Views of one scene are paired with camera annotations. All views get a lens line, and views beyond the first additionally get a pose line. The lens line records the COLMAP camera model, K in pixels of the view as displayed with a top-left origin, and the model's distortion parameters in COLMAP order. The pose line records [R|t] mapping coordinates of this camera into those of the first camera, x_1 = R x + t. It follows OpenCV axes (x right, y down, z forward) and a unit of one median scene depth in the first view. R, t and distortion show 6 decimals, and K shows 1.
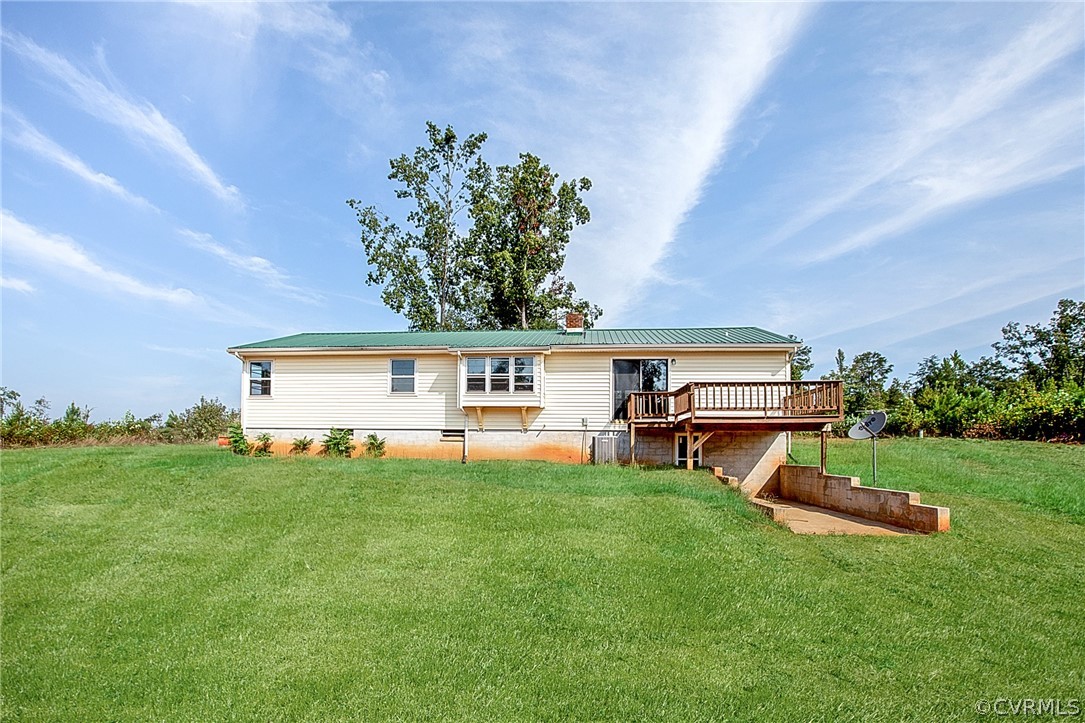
lens RADIAL K [[553.9, 0, 545.5], [0, 553.9, 459.0], [0, 0, 1]] dist [-0.038564, 0.000342]
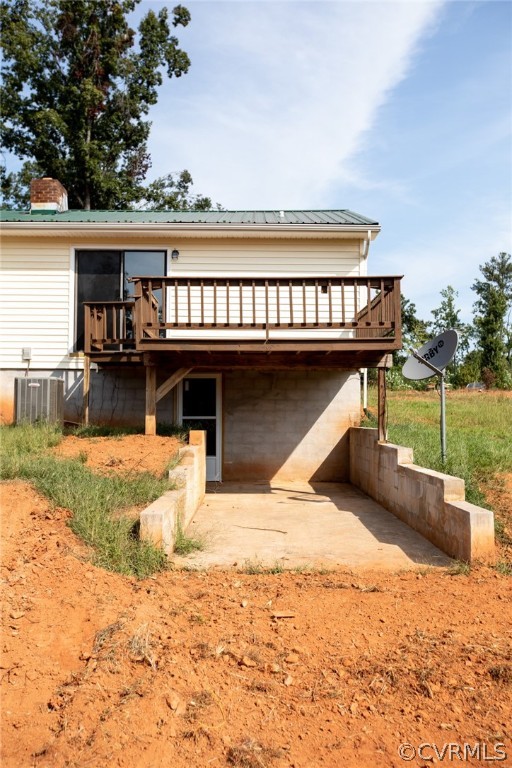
lens RADIAL K [[753.4, 0, 256.0], [0, 753.4, 384.0], [0, 0, 1]] dist [0.099755, 0.016072]
pose [[0.997674, 0.005374, 0.067948, 0.111716], [-0.001661, 0.998508, -0.054575, 0.003463], [-0.068140, 0.054335, 0.996195, 0.077938]]
